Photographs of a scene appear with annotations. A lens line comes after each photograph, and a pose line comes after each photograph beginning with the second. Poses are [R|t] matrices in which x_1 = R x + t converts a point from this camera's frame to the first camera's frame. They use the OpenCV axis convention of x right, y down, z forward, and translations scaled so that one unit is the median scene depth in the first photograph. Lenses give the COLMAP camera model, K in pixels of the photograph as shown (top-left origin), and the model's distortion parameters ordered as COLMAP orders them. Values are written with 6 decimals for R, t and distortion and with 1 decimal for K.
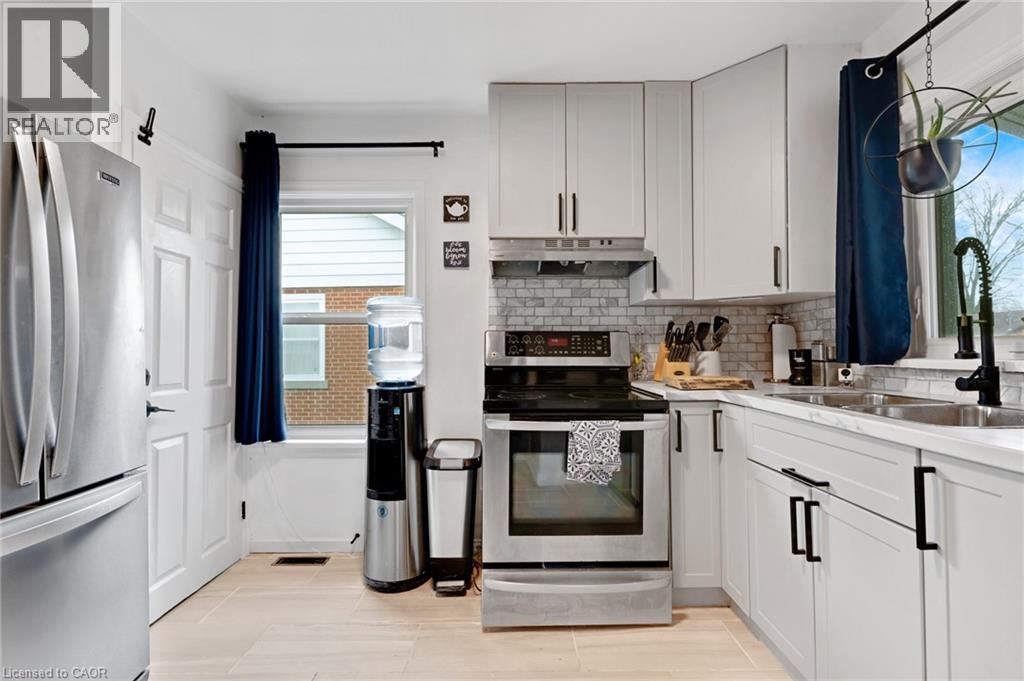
lens RADIAL K [[481.9, 0, 510.3], [0, 481.9, 344.7], [0, 0, 1]] dist [0.005270, -0.001459]
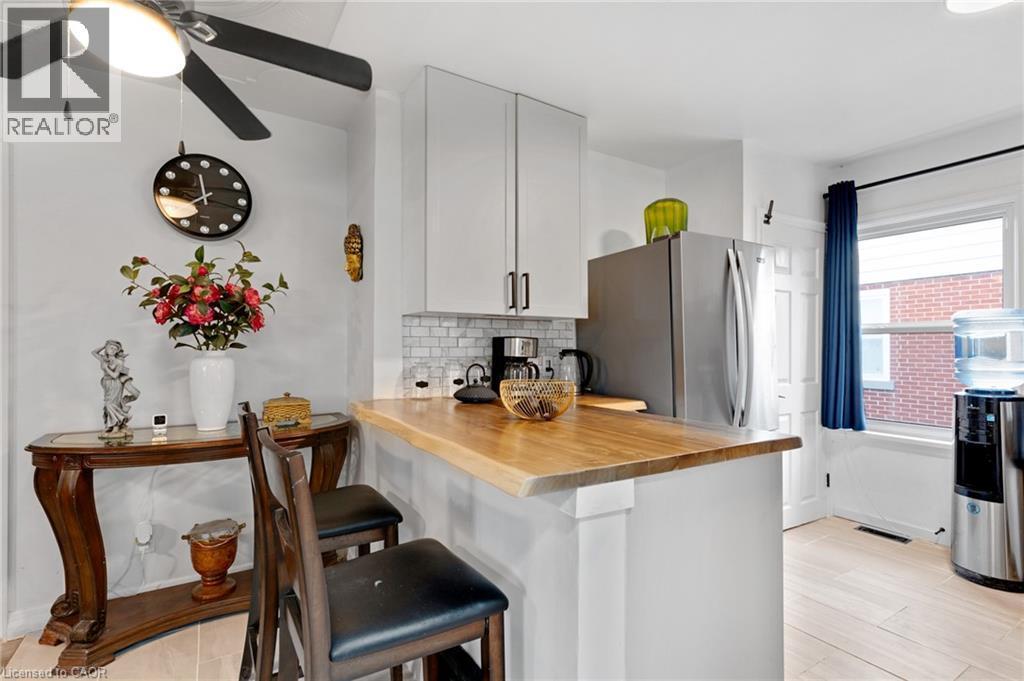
lens RADIAL K [[481.9, 0, 509.2], [0, 481.9, 342.6], [0, 0, 1]] dist [0.005270, -0.001459]
pose [[0.520522, -0.002432, -0.853845, 0.115738], [0.009309, 0.999953, 0.002827, -0.038493], [0.853798, -0.009420, 0.520520, -0.433523]]
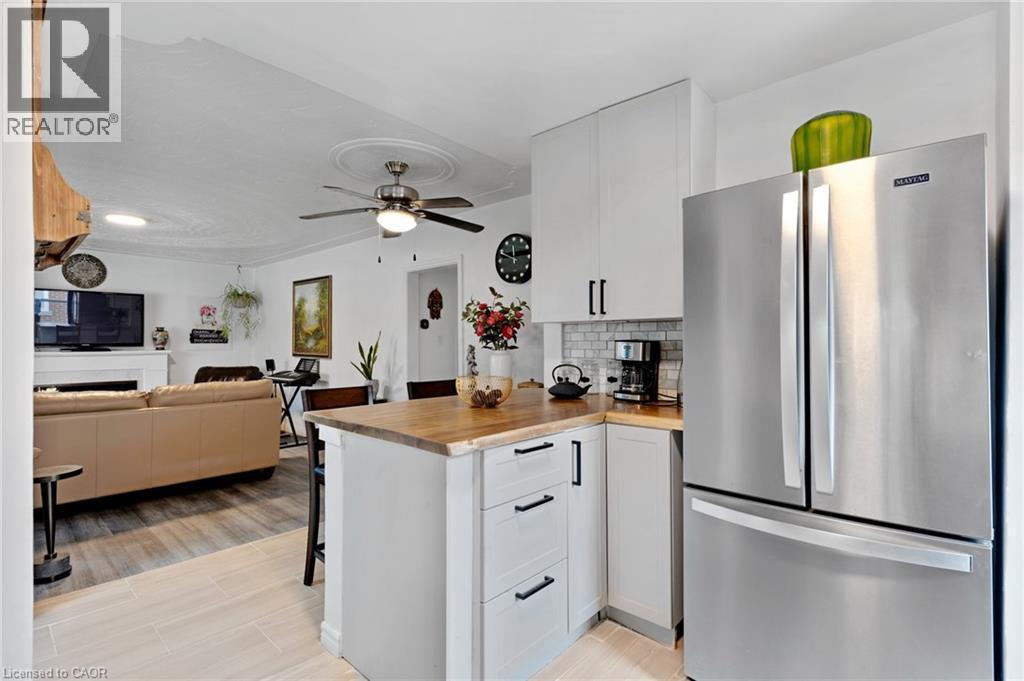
lens RADIAL K [[481.9, 0, 511.4], [0, 481.9, 343.5], [0, 0, 1]] dist [0.005270, -0.001459]
pose [[-0.668691, 0.010087, -0.743472, 0.189643], [0.020837, 0.999769, -0.005176, -0.040031], [0.743249, -0.018953, -0.668747, 0.664441]]
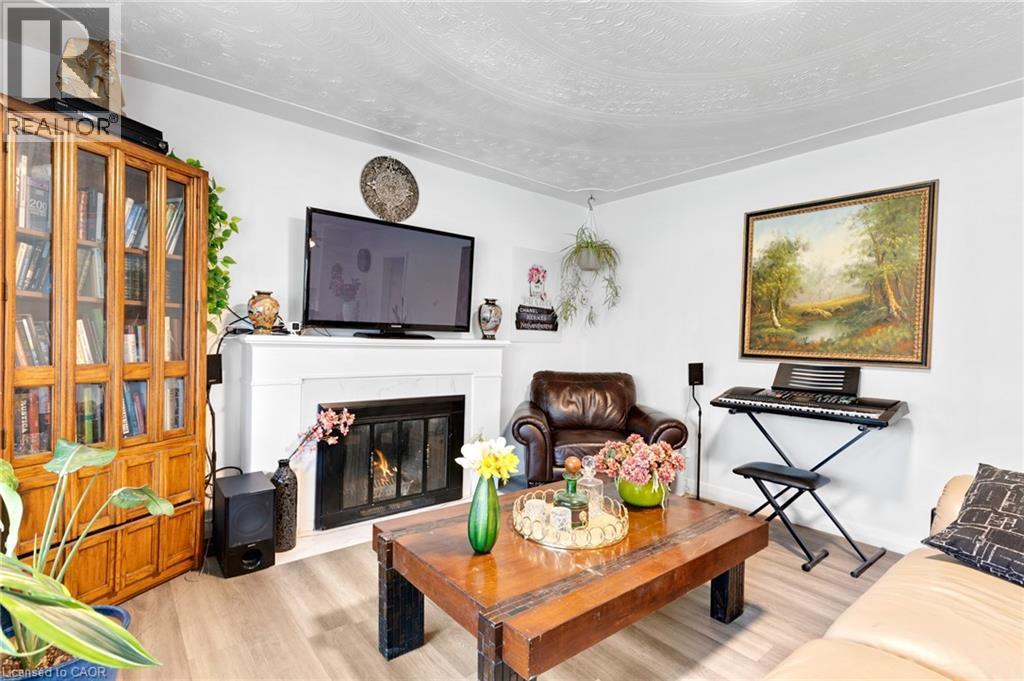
lens RADIAL K [[481.9, 0, 509.1], [0, 481.9, 346.0], [0, 0, 1]] dist [0.005270, -0.001459]
pose [[-0.769135, -0.005265, -0.639064, 0.429426], [-0.007613, 0.999971, 0.000925, -0.040188], [0.639041, 0.005576, -0.769153, -1.618085]]
